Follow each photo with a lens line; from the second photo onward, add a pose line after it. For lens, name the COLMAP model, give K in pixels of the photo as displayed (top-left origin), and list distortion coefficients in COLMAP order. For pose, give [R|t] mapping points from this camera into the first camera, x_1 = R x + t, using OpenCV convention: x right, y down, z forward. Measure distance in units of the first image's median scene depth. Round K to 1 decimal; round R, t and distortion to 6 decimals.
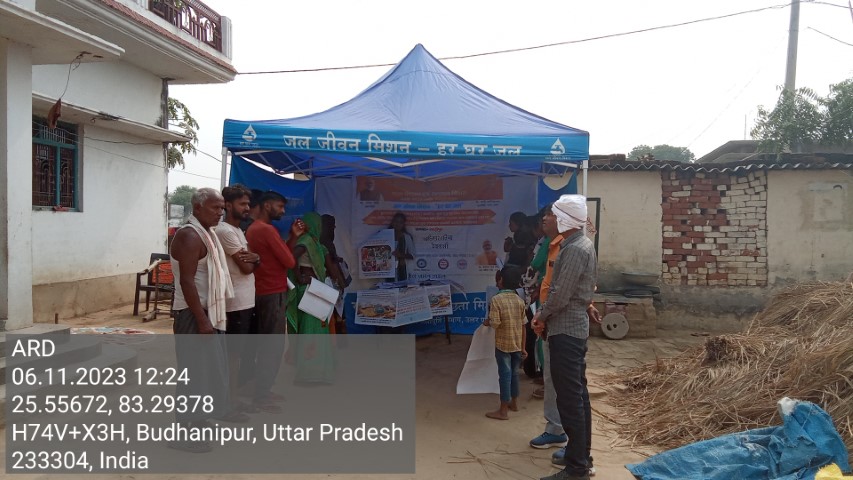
lens RADIAL K [[603.9, 0, 426.5], [0, 603.9, 240.0], [0, 0, 1]] dist [0.023972, -0.001455]
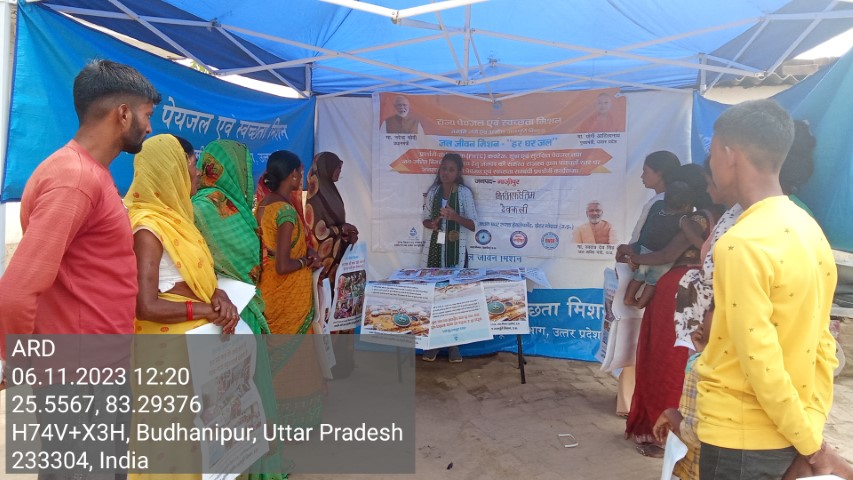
lens RADIAL K [[603.9, 0, 426.5], [0, 603.9, 240.0], [0, 0, 1]] dist [0.023972, -0.001455]
pose [[0.988800, 0.030284, -0.146141, 0.025303], [-0.018443, 0.996486, 0.081707, -0.007564], [0.148101, -0.078096, 0.985884, 0.386900]]
